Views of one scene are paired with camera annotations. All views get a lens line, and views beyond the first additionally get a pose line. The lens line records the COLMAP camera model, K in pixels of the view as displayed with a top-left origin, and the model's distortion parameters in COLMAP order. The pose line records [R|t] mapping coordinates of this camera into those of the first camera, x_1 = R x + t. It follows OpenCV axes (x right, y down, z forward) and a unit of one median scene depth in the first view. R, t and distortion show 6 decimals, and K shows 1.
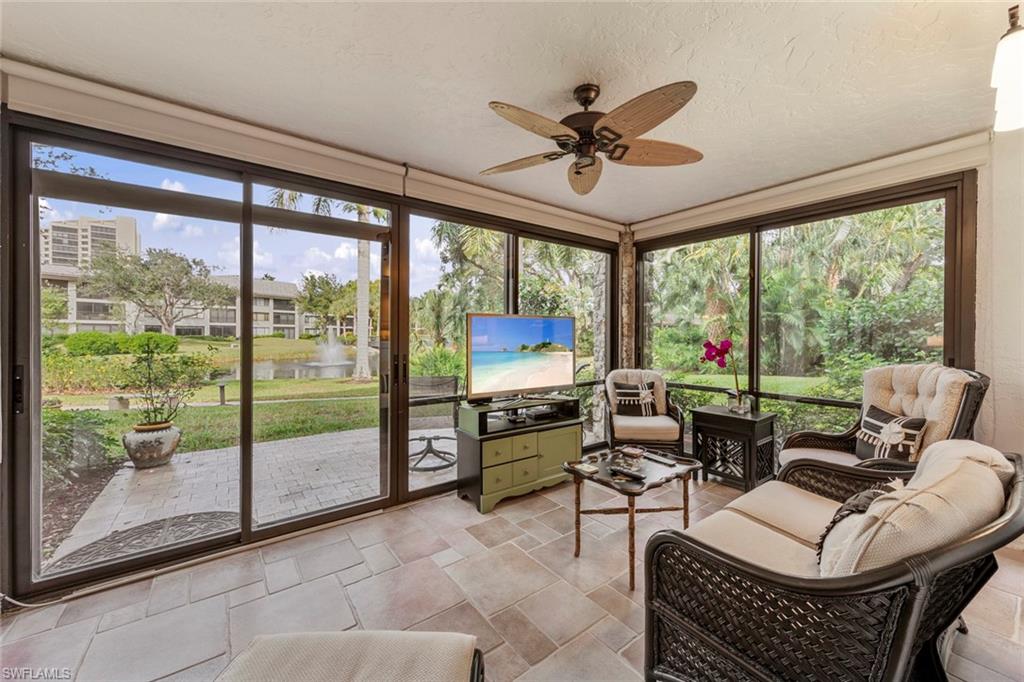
lens RADIAL K [[384.3, 0, 511.6], [0, 384.3, 335.9], [0, 0, 1]] dist [0.000157, 0.000041]
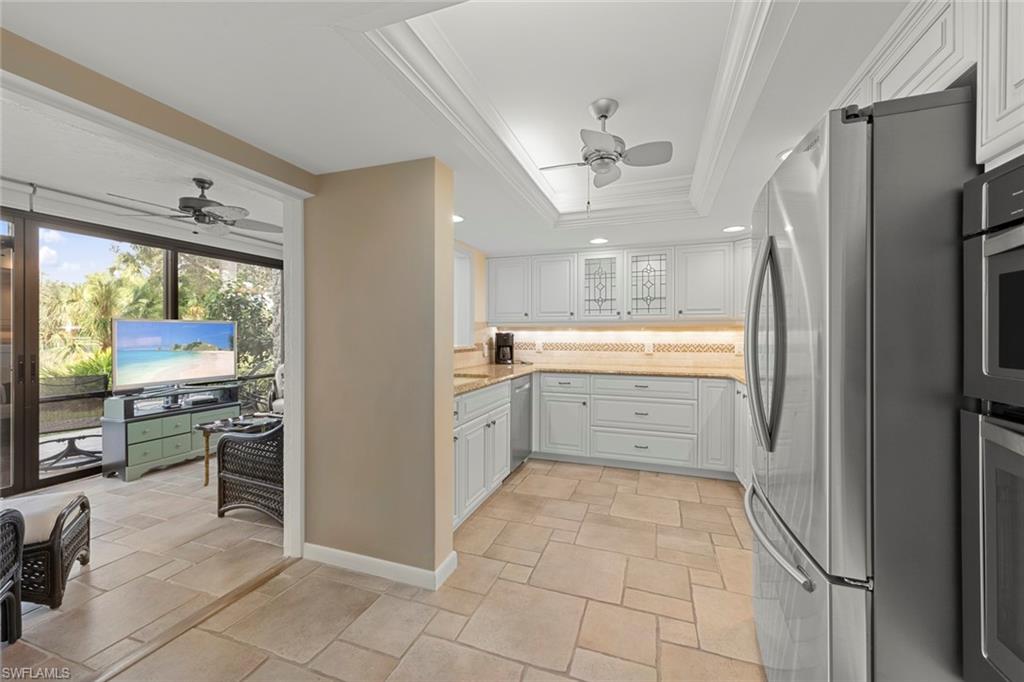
lens RADIAL K [[405.1, 0, 510.9], [0, 405.1, 335.4], [0, 0, 1]] dist [0.001651, 0.000229]
pose [[0.833606, -0.005873, 0.552328, 0.017363], [0.006865, 0.999976, 0.000271, 0.000033], [-0.552316, 0.003566, 0.833627, -0.057386]]
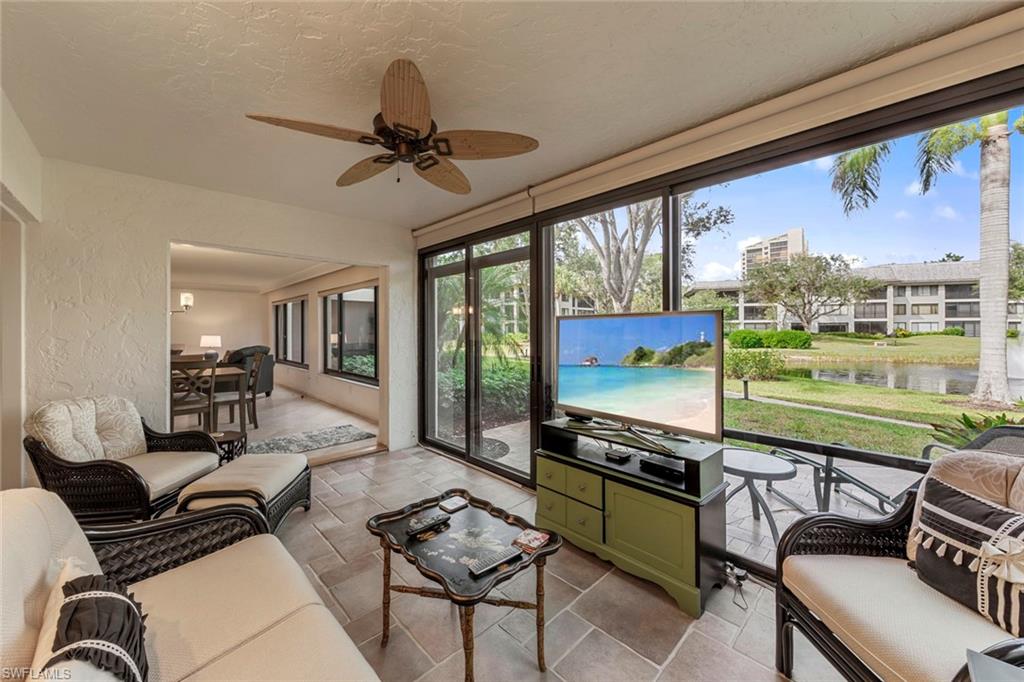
lens RADIAL K [[379.4, 0, 508.0], [0, 379.4, 328.8], [0, 0, 1]] dist [-0.000410, 0.000083]
pose [[0.119954, -0.007336, -0.992752, 0.062028], [-0.001690, 0.999970, -0.007593, -0.001729], [0.992778, 0.002588, 0.119938, 0.061292]]
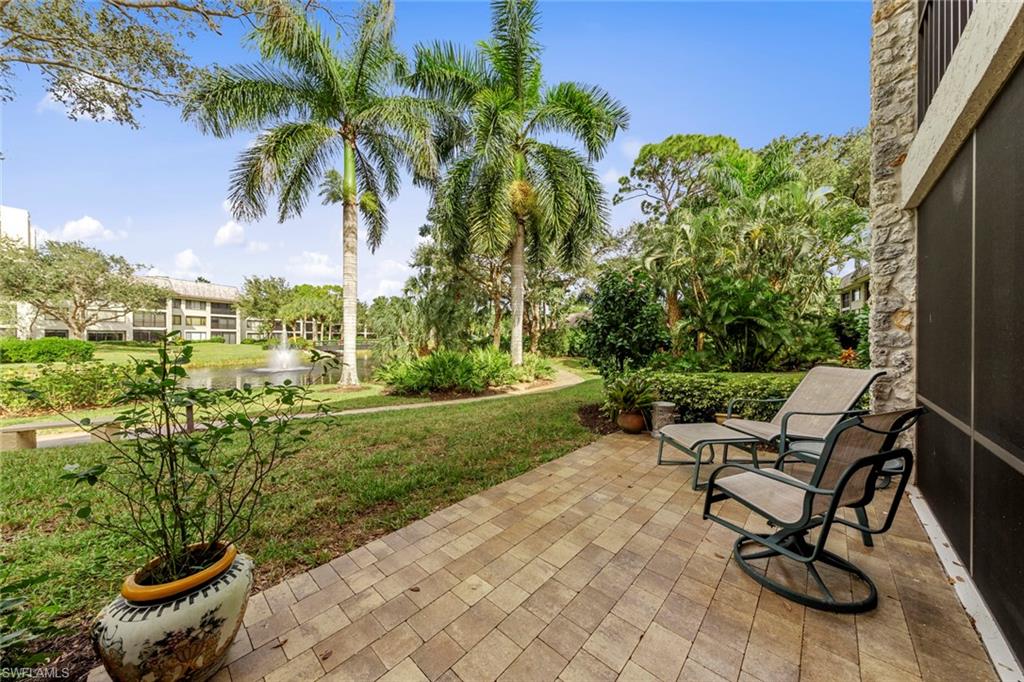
lens RADIAL K [[337.5, 0, 509.7], [0, 337.5, 339.4], [0, 0, 1]] dist [0.005698, -0.000253]
pose [[0.983842, -0.005665, 0.178948, -0.072054], [0.005822, 0.999983, -0.000352, 0.001454], [-0.178943, 0.001388, 0.983858, 0.065738]]
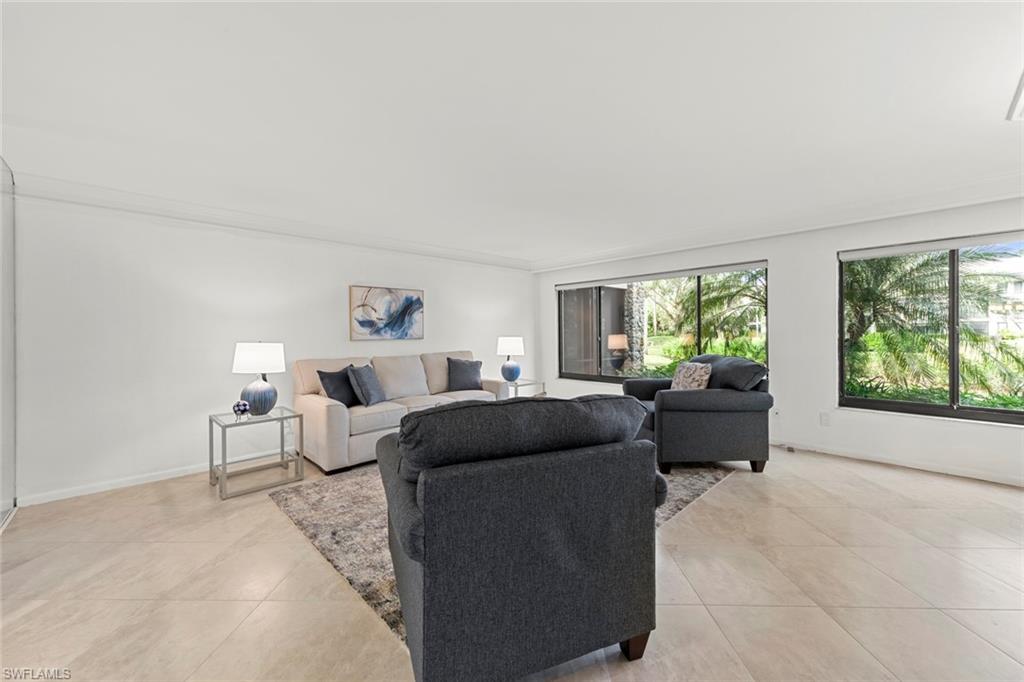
lens RADIAL K [[394.9, 0, 509.2], [0, 394.9, 329.7], [0, 0, 1]] dist [0.001935, 0.000064]
pose [[0.118642, -0.015146, -0.992822, -0.046612], [0.003217, 0.999884, -0.014869, 0.000544], [0.992932, -0.001429, 0.118677, -0.110564]]
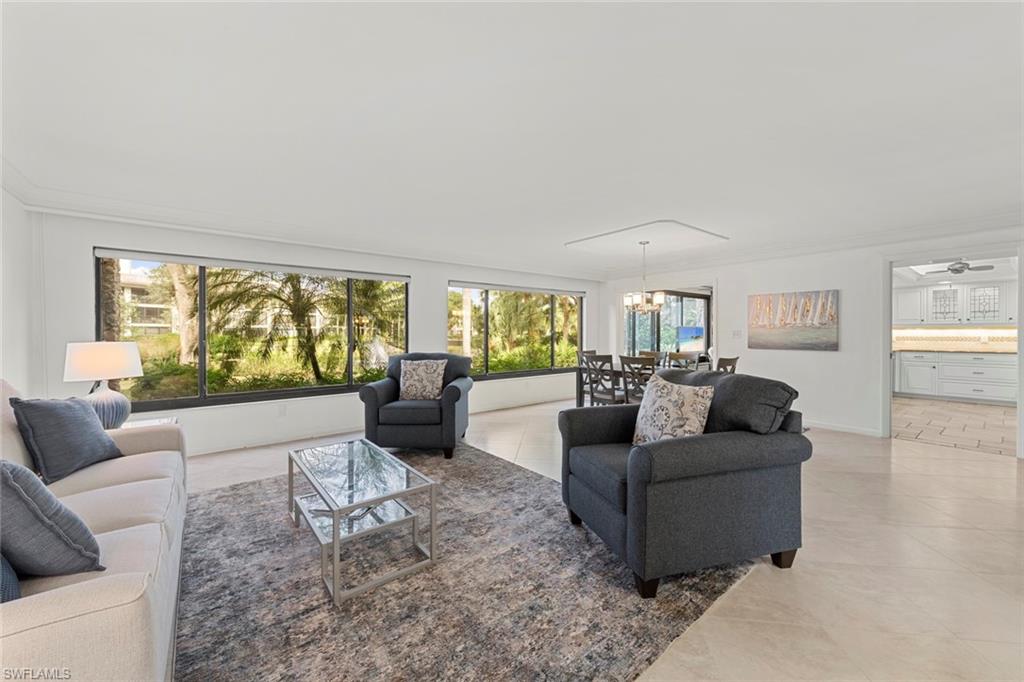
lens RADIAL K [[393.4, 0, 510.1], [0, 393.4, 335.8], [0, 0, 1]] dist [0.001584, 0.000207]
pose [[0.999624, -0.007316, 0.026434, -0.120228], [0.007293, 0.999973, 0.000962, 0.000416], [-0.026441, -0.000769, 0.999650, -0.167187]]
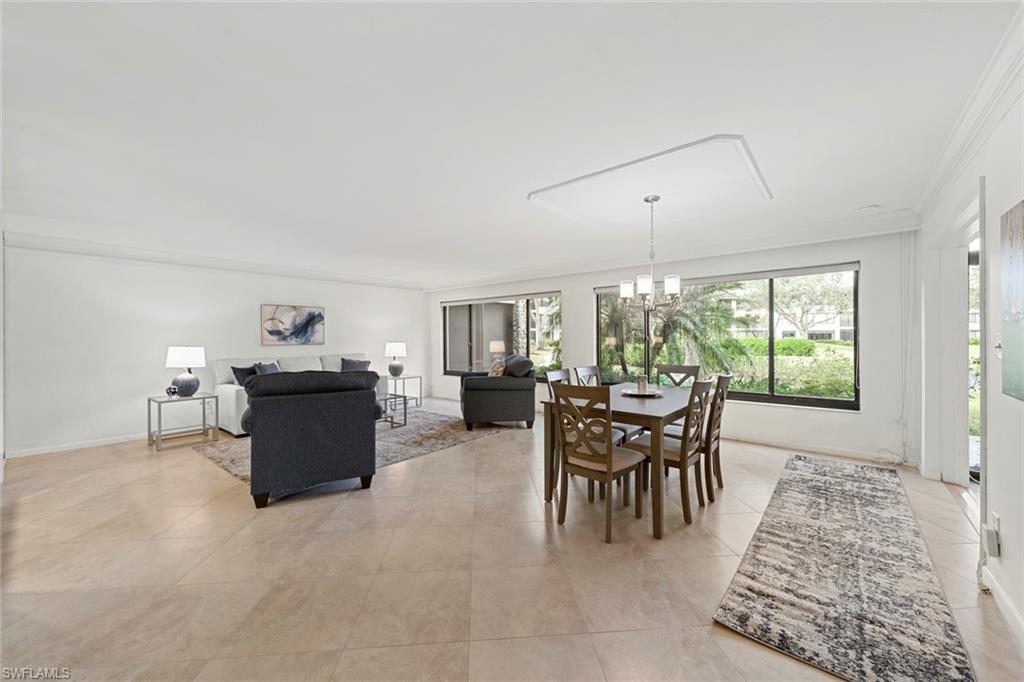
lens RADIAL K [[393.4, 0, 510.1], [0, 393.4, 335.8], [0, 0, 1]] dist [0.001584, 0.000207]
pose [[0.227701, -0.013368, -0.973639, 0.007956], [0.001955, 0.999910, -0.013271, 0.000346], [0.973729, 0.001118, 0.227706, -0.081921]]
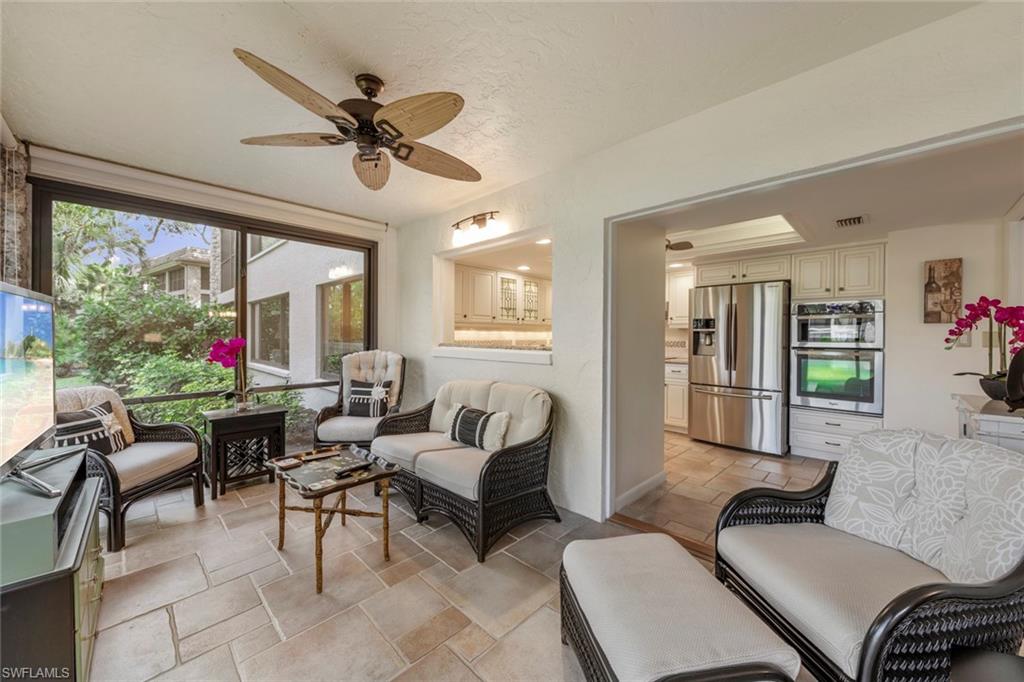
lens RADIAL K [[378.1, 0, 507.5], [0, 378.1, 338.4], [0, 0, 1]] dist [-0.001166, -0.000121]
pose [[-0.150438, -0.012638, 0.988539, -0.041661], [0.000905, 0.999916, 0.012921, -0.000061], [-0.988619, 0.002838, -0.150414, 0.041446]]
